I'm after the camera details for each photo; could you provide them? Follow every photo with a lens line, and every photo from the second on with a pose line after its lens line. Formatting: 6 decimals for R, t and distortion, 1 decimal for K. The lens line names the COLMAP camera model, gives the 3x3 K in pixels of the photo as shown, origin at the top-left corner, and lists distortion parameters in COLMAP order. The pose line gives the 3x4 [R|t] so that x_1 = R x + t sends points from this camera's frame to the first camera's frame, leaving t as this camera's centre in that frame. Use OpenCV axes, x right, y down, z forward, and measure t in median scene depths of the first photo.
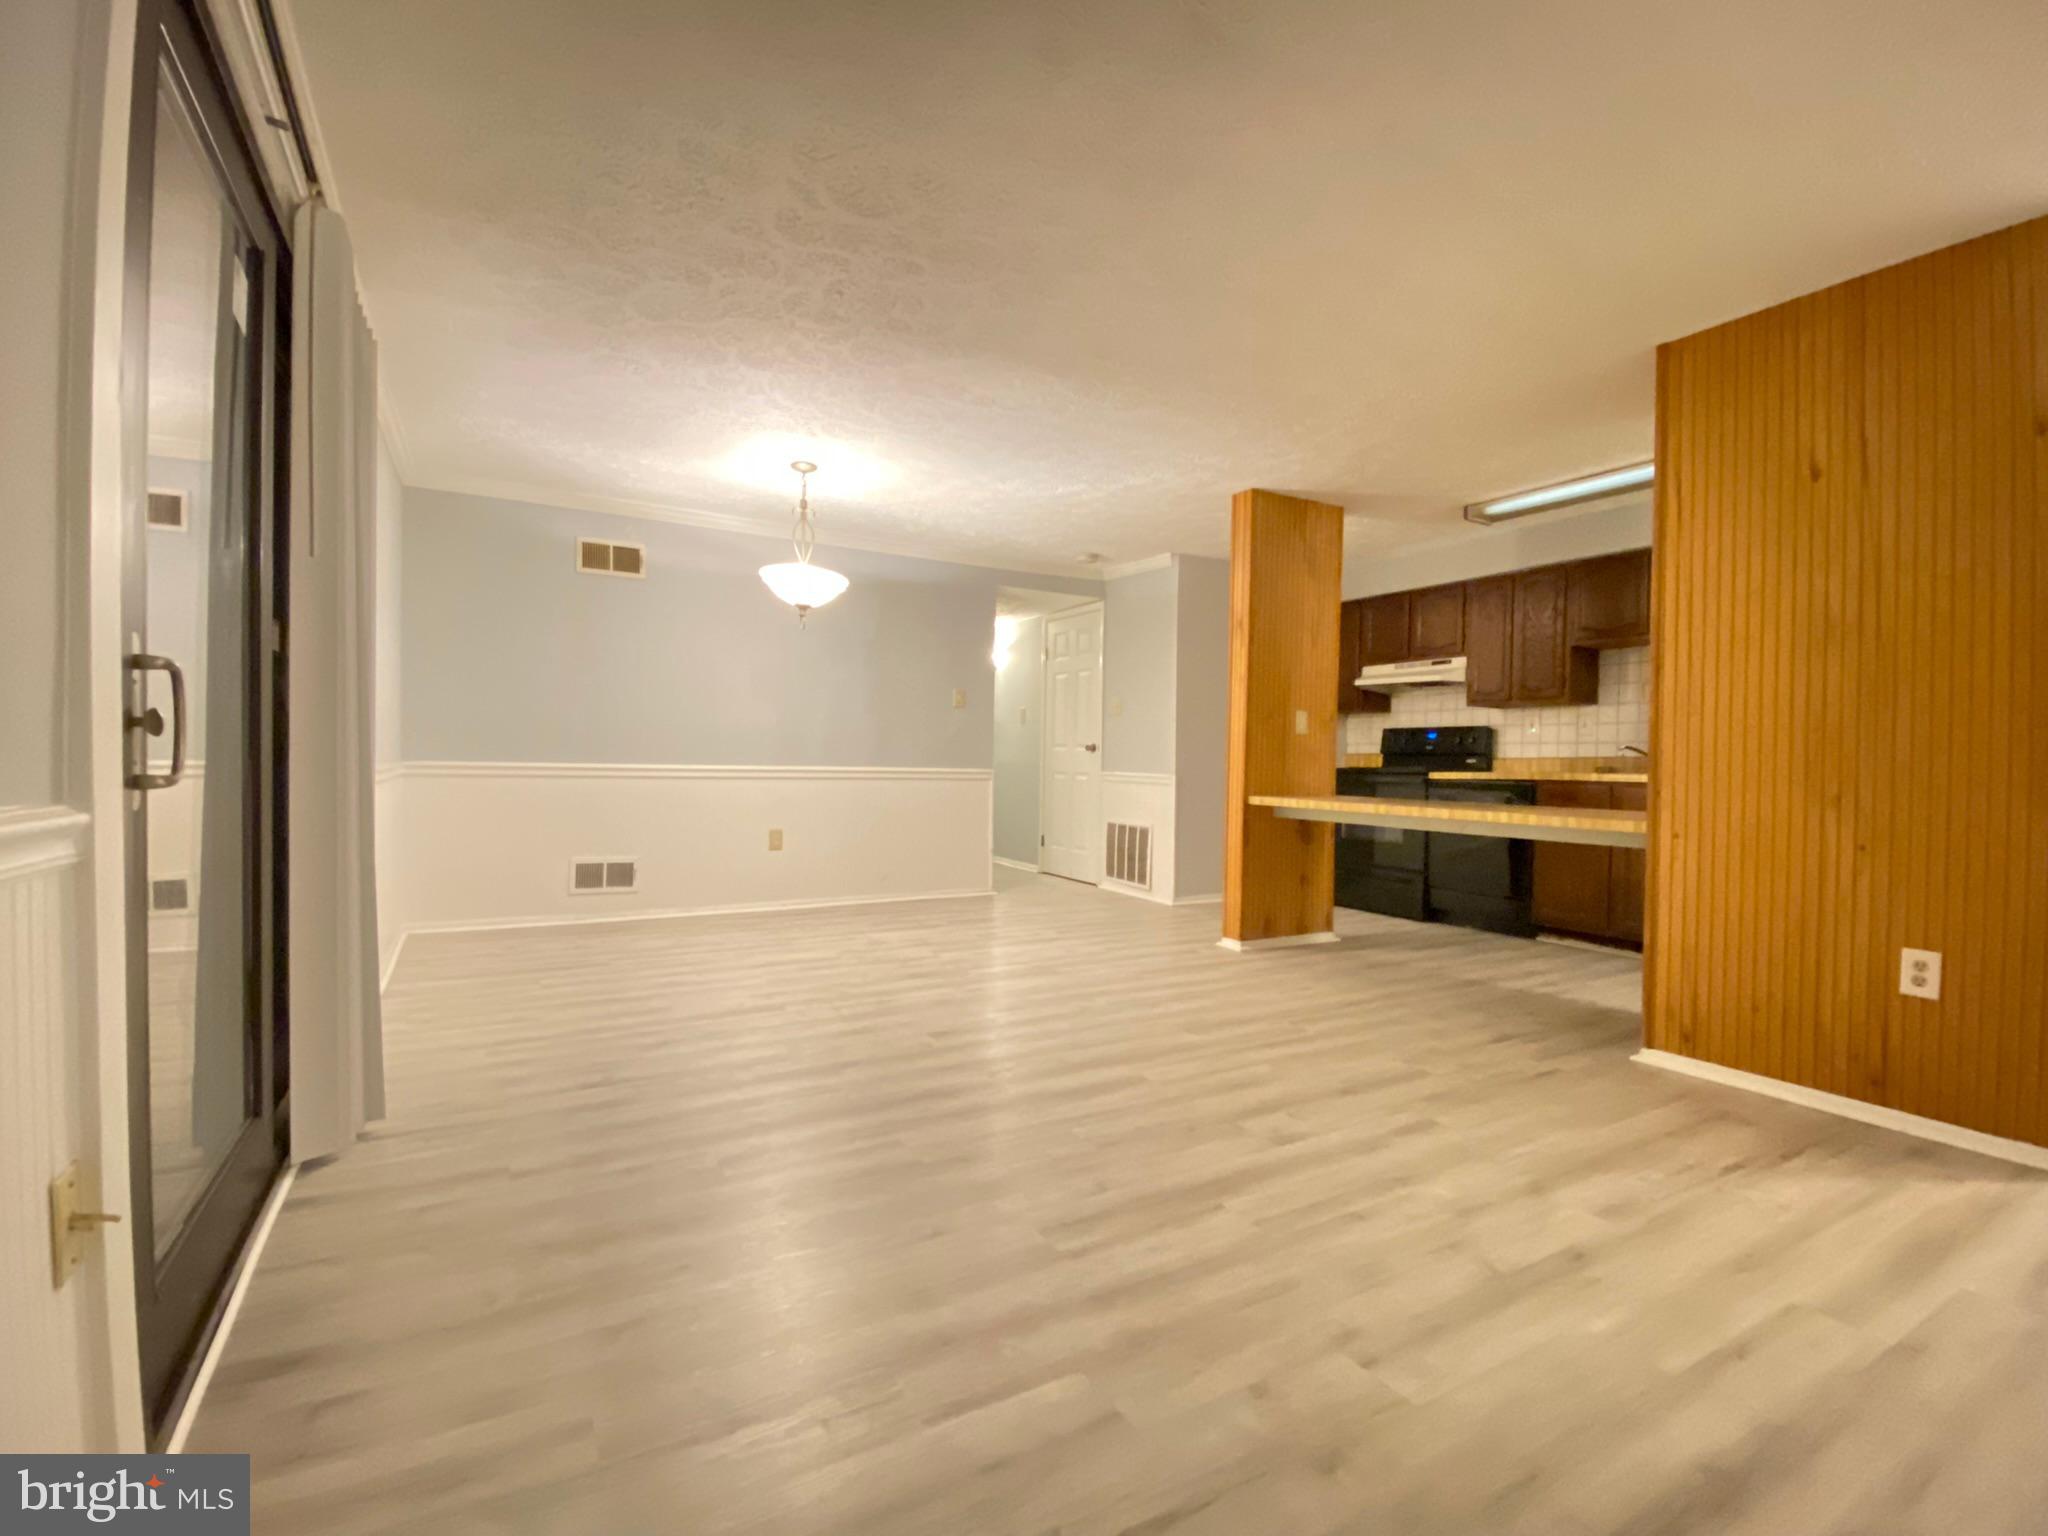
lens RADIAL K [[900.6, 0, 1016.0], [0, 900.6, 773.2], [0, 0, 1]] dist [0.063346, -0.059565]
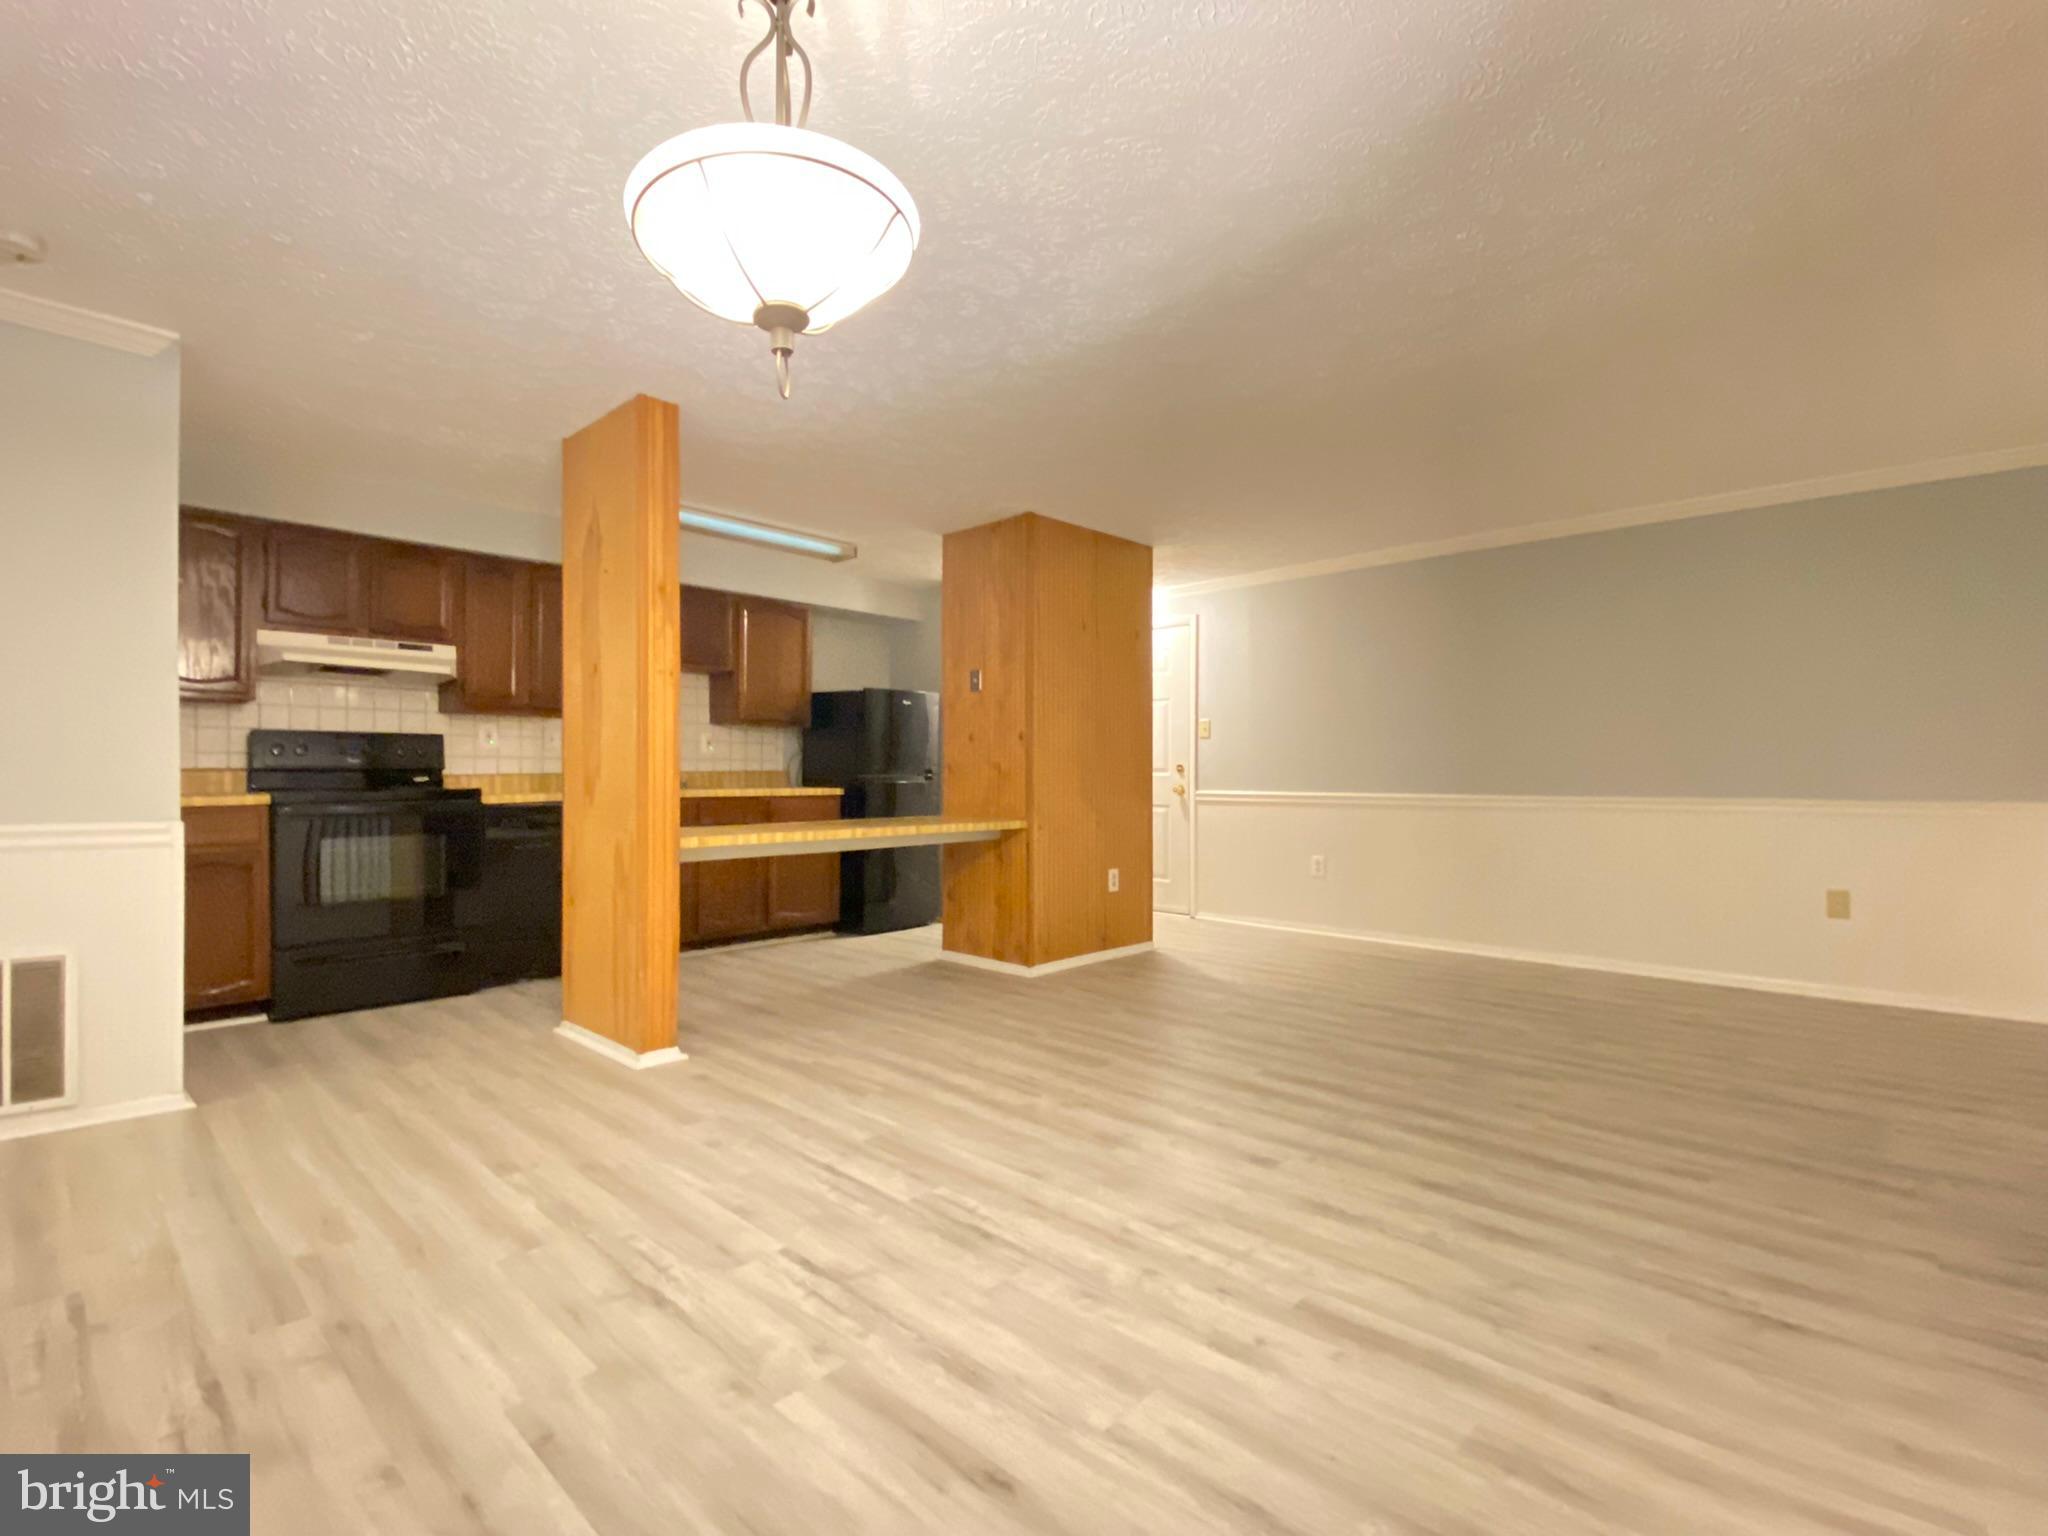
lens RADIAL K [[949.1, 0, 1031.0], [0, 949.1, 761.9], [0, 0, 1]] dist [0.065822, -0.039512]
pose [[-0.311277, -0.002415, 0.950316, -0.593919], [0.009961, 0.999934, 0.005804, -0.038594], [-0.950267, 0.011273, -0.311232, 1.076147]]
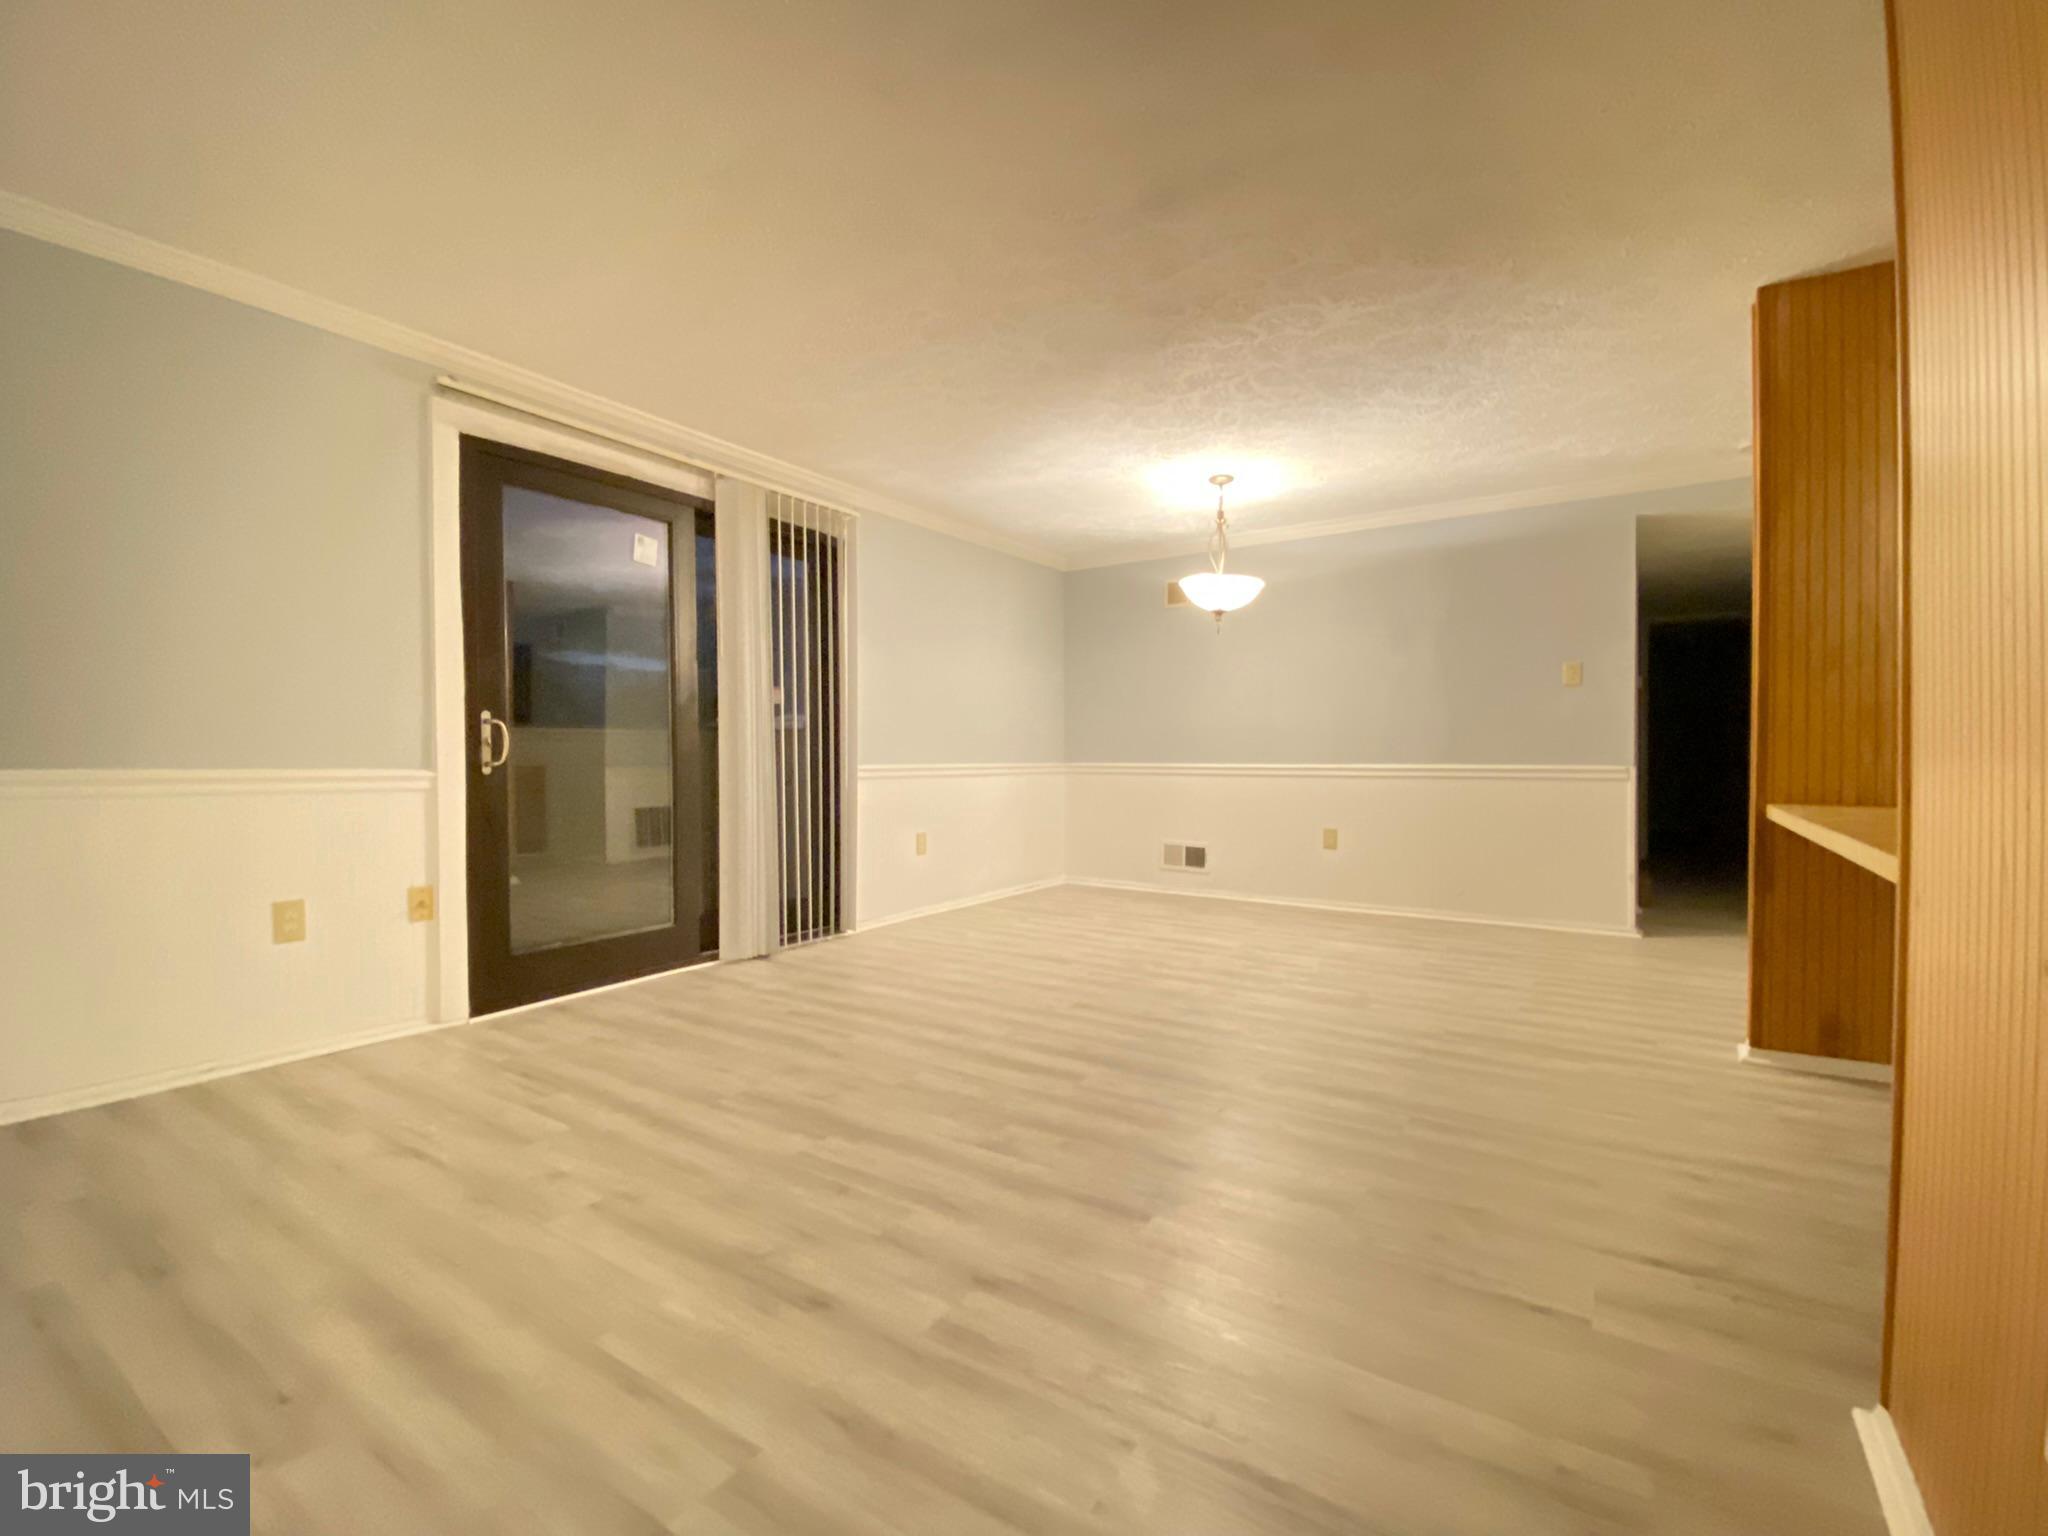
lens RADIAL K [[900.6, 0, 1016.0], [0, 900.6, 773.2], [0, 0, 1]] dist [0.063346, -0.059565]
pose [[0.445877, -0.003253, -0.895089, 0.636378], [-0.004674, 0.999971, -0.005963, 0.012810], [0.895082, 0.006842, 0.445849, 0.334631]]
